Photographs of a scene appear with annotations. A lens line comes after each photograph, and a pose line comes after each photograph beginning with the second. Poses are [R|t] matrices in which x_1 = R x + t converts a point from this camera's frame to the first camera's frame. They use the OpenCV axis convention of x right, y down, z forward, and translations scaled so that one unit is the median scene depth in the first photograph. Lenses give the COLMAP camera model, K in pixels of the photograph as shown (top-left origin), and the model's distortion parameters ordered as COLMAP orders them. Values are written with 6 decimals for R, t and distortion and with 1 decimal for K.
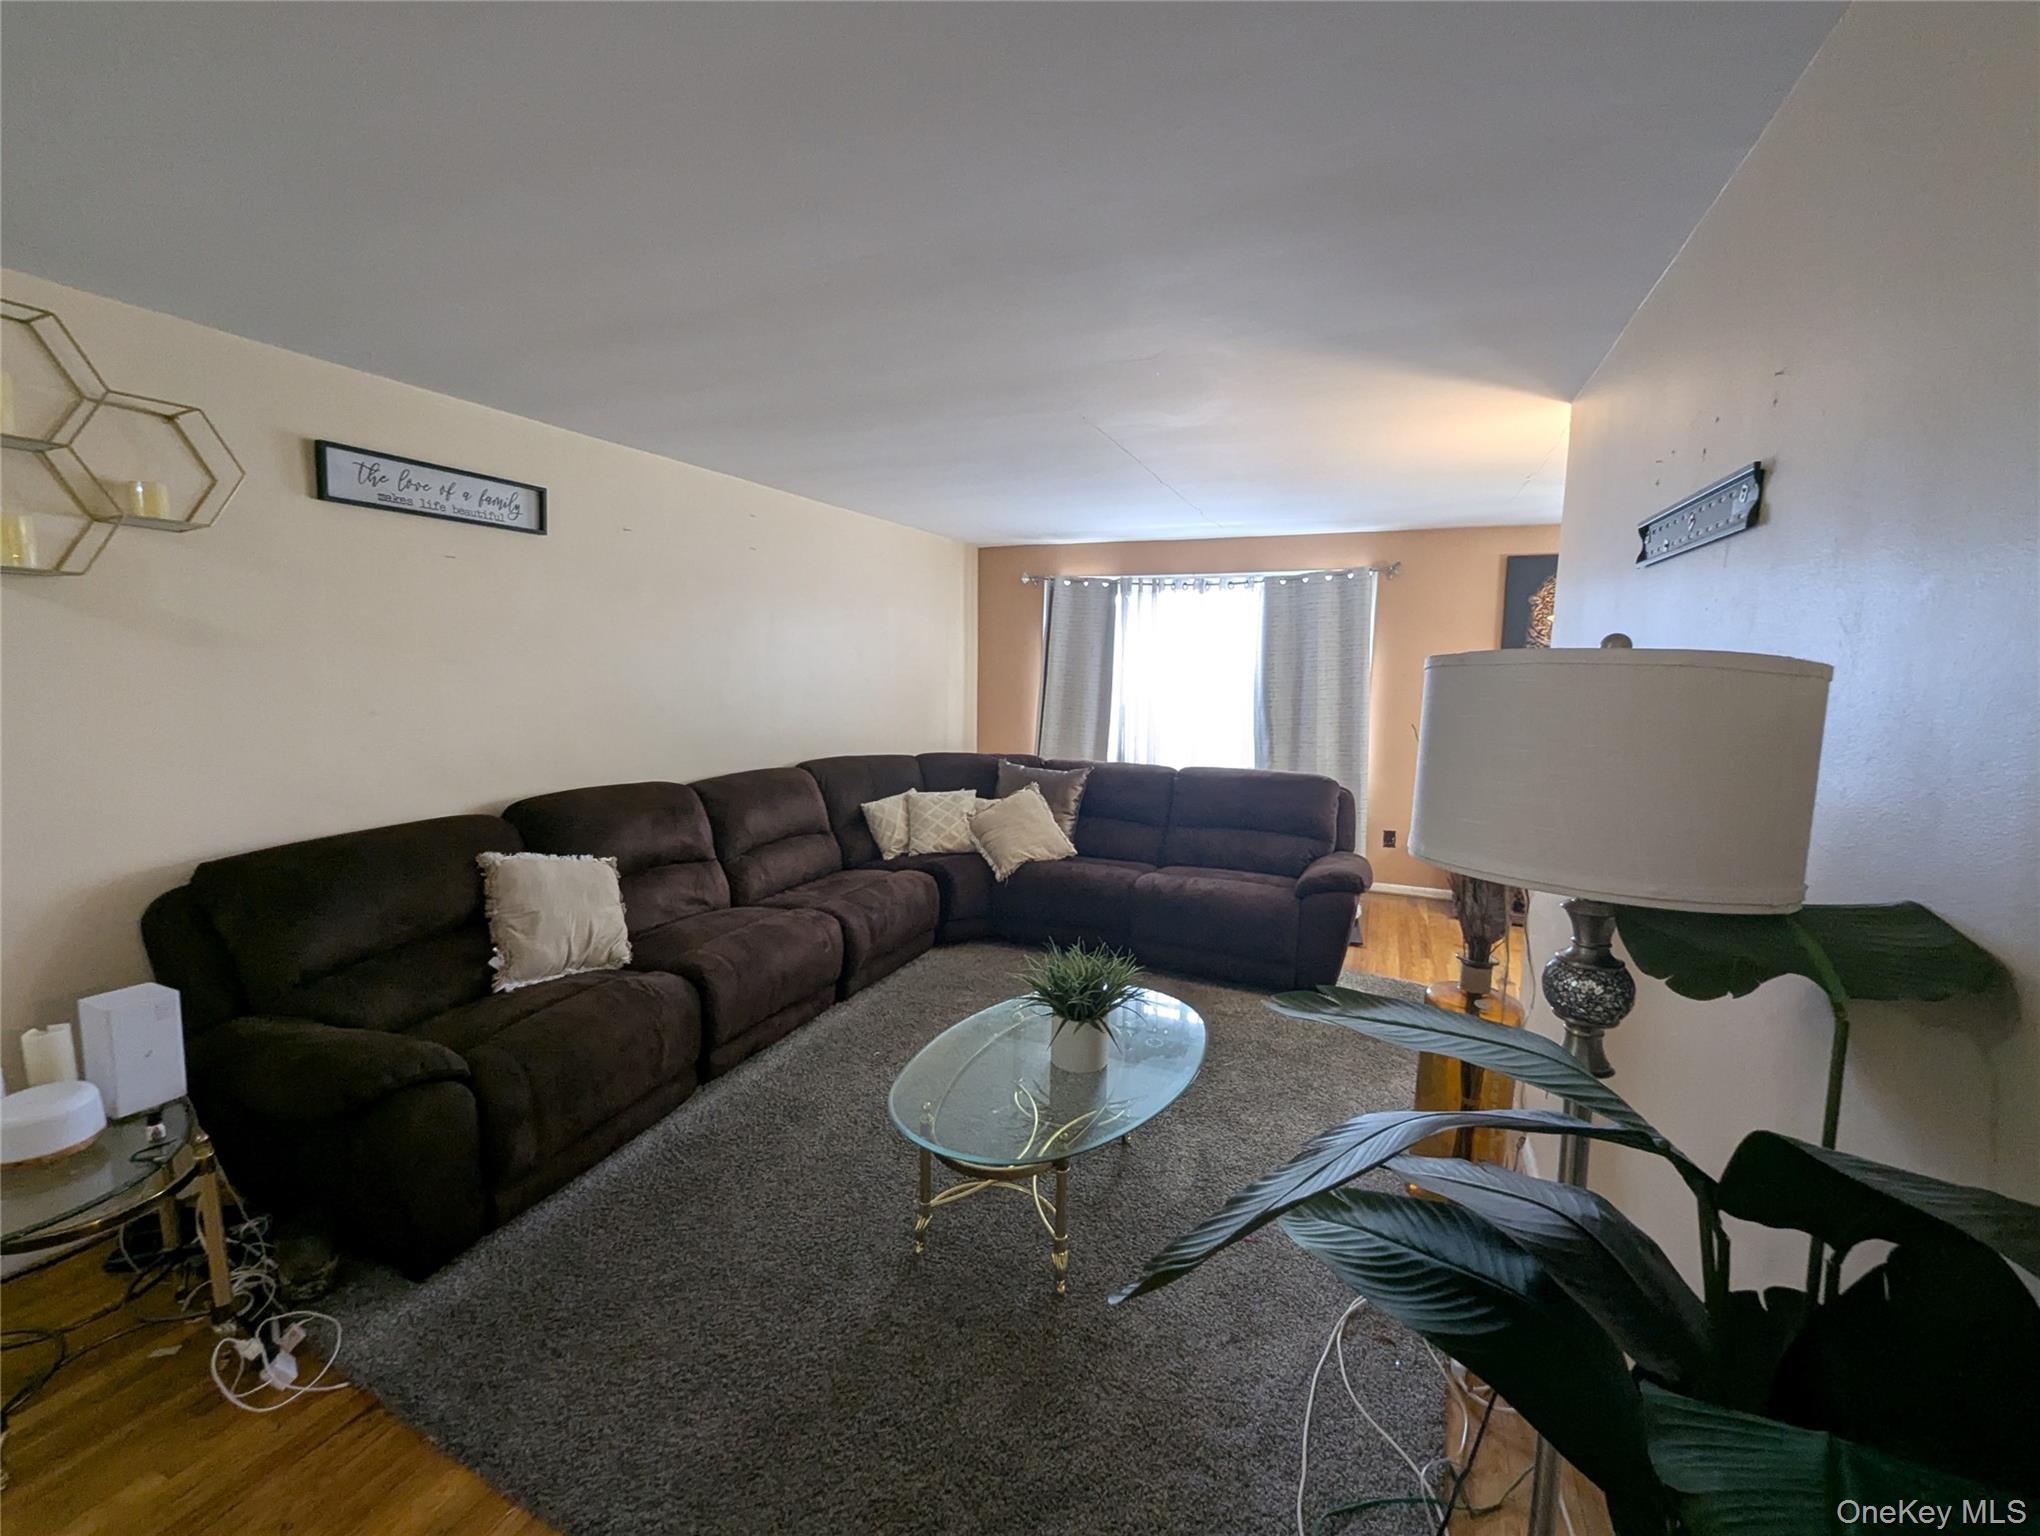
lens RADIAL K [[850.4, 0, 1023.3], [0, 850.4, 778.2], [0, 0, 1]] dist [0.002619, -0.001290]
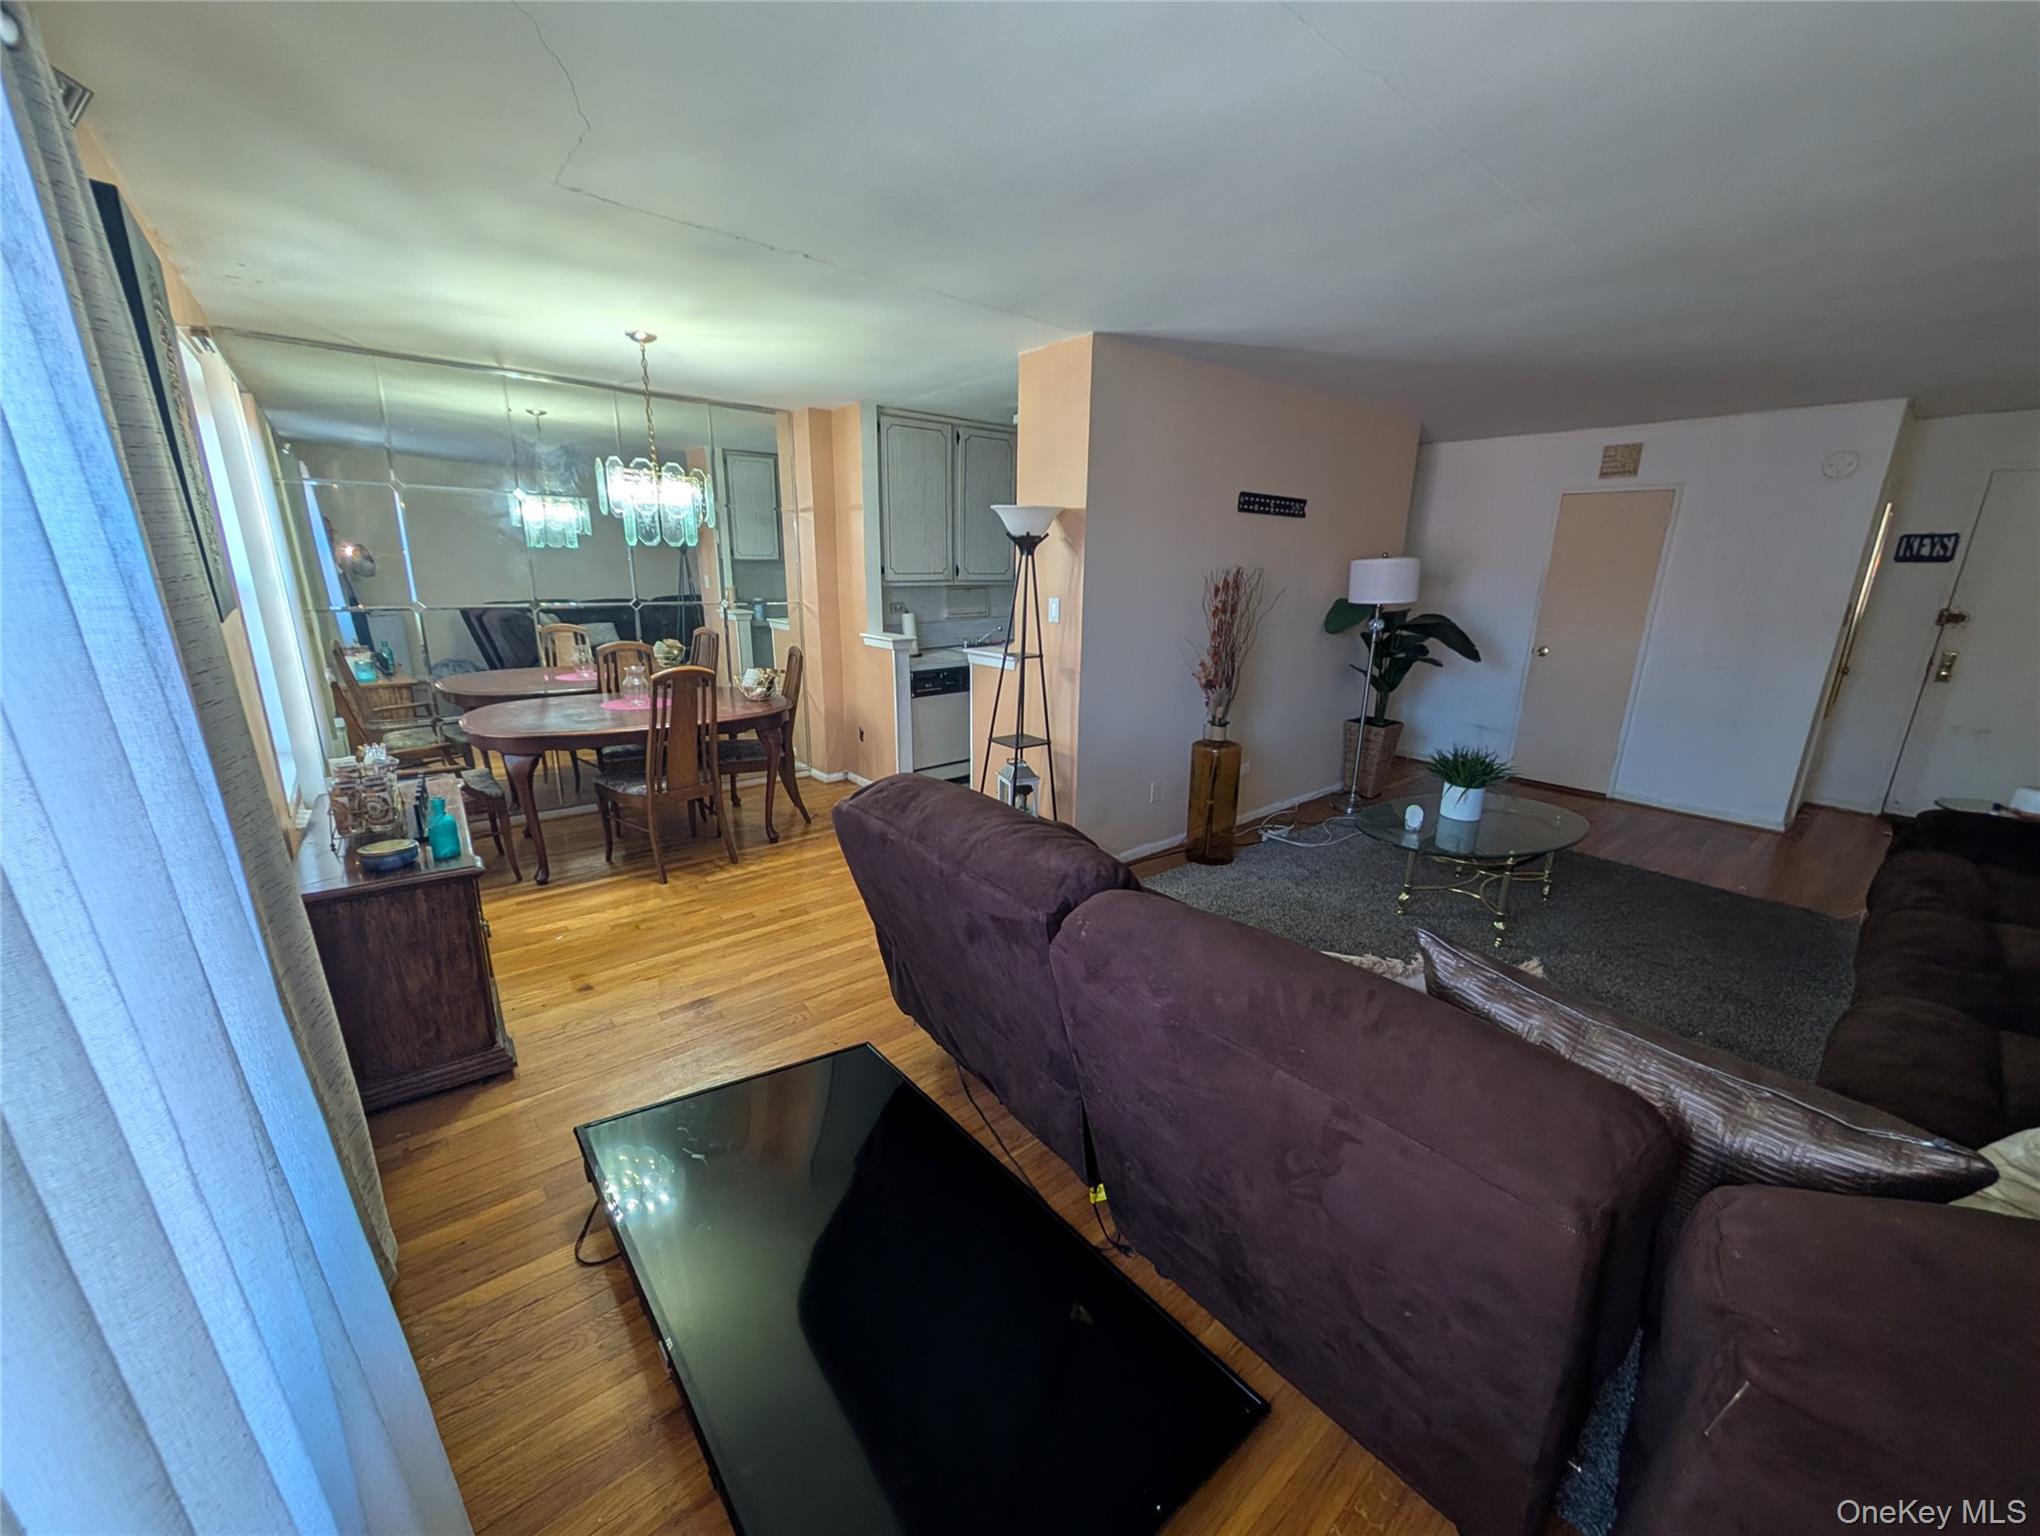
lens RADIAL K [[768.3, 0, 1009.9], [0, 768.3, 769.6], [0, 0, 1]] dist [-0.001969, -0.000030]
pose [[-0.884315, -0.149143, 0.442429, 0.091037], [0.036211, 0.922844, 0.383469, -0.166241], [-0.465484, 0.355128, -0.810684, 1.258328]]
